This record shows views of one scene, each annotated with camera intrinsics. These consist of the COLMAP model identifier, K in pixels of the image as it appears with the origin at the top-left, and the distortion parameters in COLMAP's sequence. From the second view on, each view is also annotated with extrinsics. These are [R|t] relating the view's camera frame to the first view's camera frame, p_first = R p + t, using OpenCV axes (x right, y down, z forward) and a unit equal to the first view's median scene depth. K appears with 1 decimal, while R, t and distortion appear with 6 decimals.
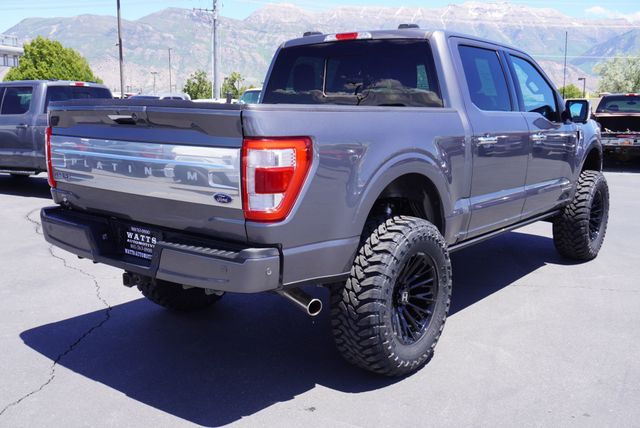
lens RADIAL K [[627.9, 0, 322.1], [0, 627.9, 215.9], [0, 0, 1]] dist [0.014815, 0.000000]
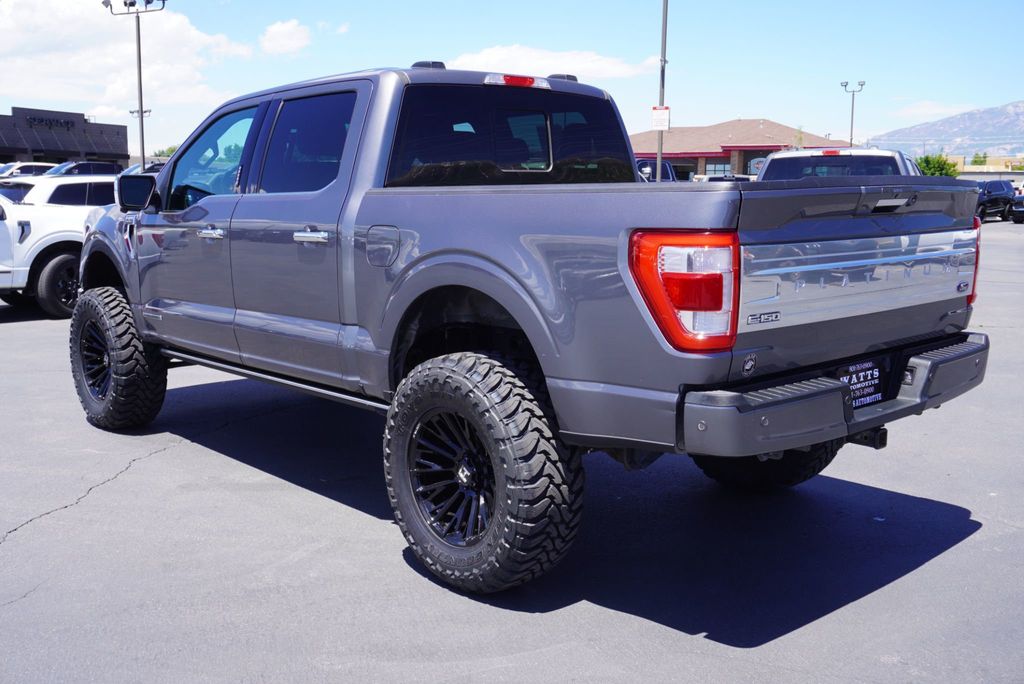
lens RADIAL K [[986.3, 0, 510.3], [0, 986.3, 351.1], [0, 0, 1]] dist [0.018813, 0.000000]
pose [[0.175257, -0.175380, 0.968776, -1.387611], [0.178993, 0.973282, 0.143815, -0.215780], [-0.968115, 0.148200, 0.201966, 1.137403]]
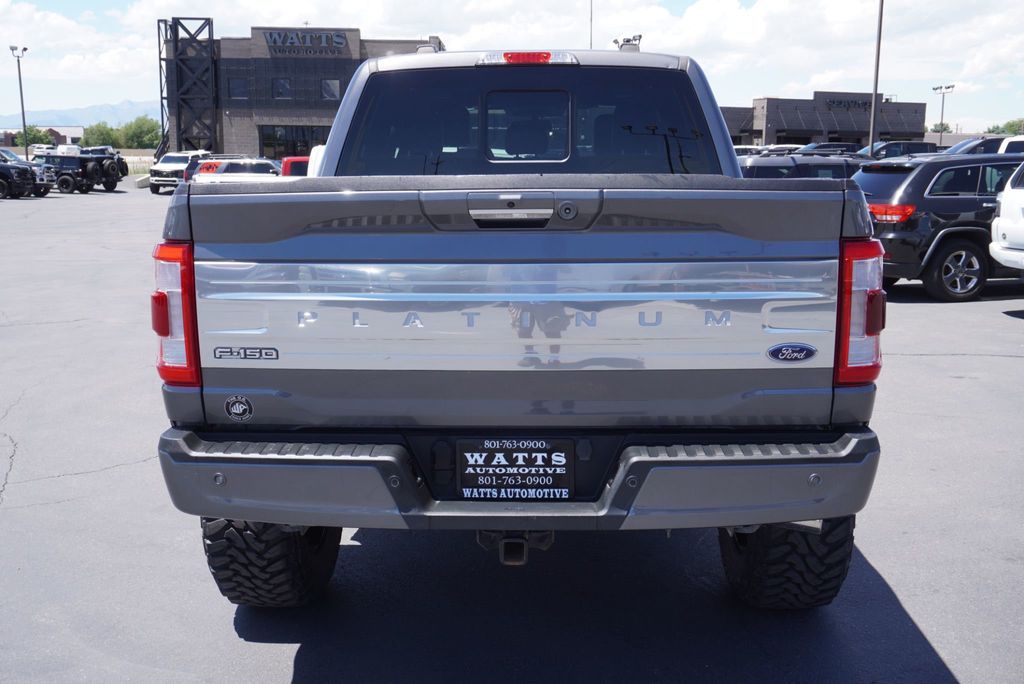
lens RADIAL K [[986.3, 0, 514.4], [0, 986.3, 340.7], [0, 0, 1]] dist [0.018813, 0.000000]
pose [[0.810410, -0.118769, 0.573699, -0.708237], [0.120553, 0.992086, 0.035091, -0.081753], [-0.573326, 0.040723, 0.818314, 0.369455]]
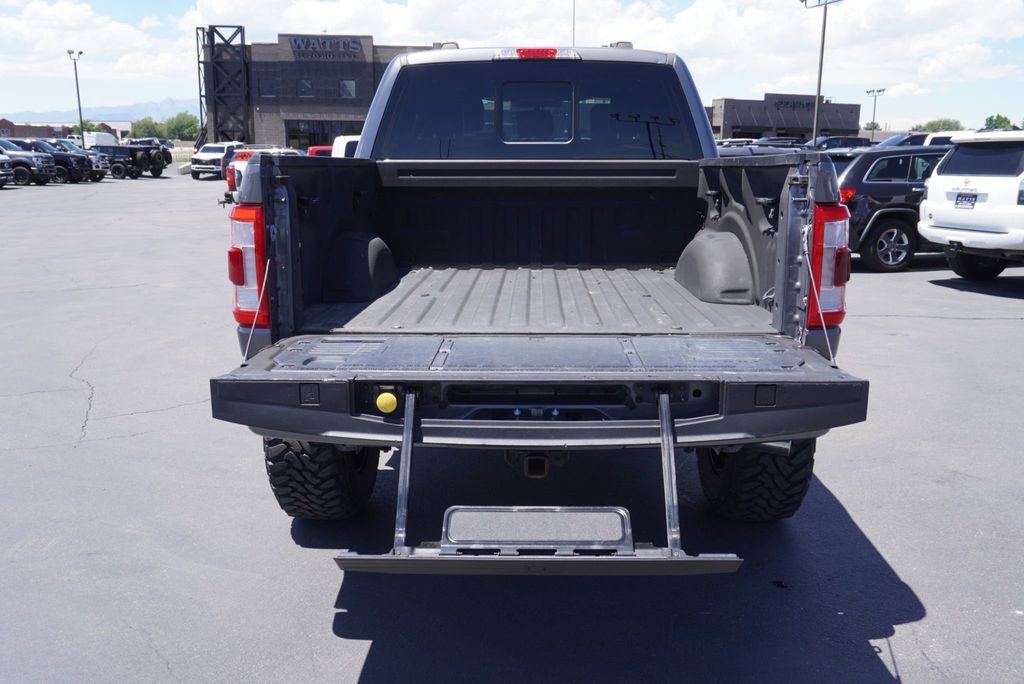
lens RADIAL K [[846.6, 0, 512.9], [0, 846.6, 337.7], [0, 0, 1]] dist [0.011560, 0.000536]
pose [[0.805408, -0.136650, 0.576754, -0.740638], [0.117478, 0.990560, 0.070641, -0.069004], [-0.580962, 0.010861, 0.813858, 0.377047]]
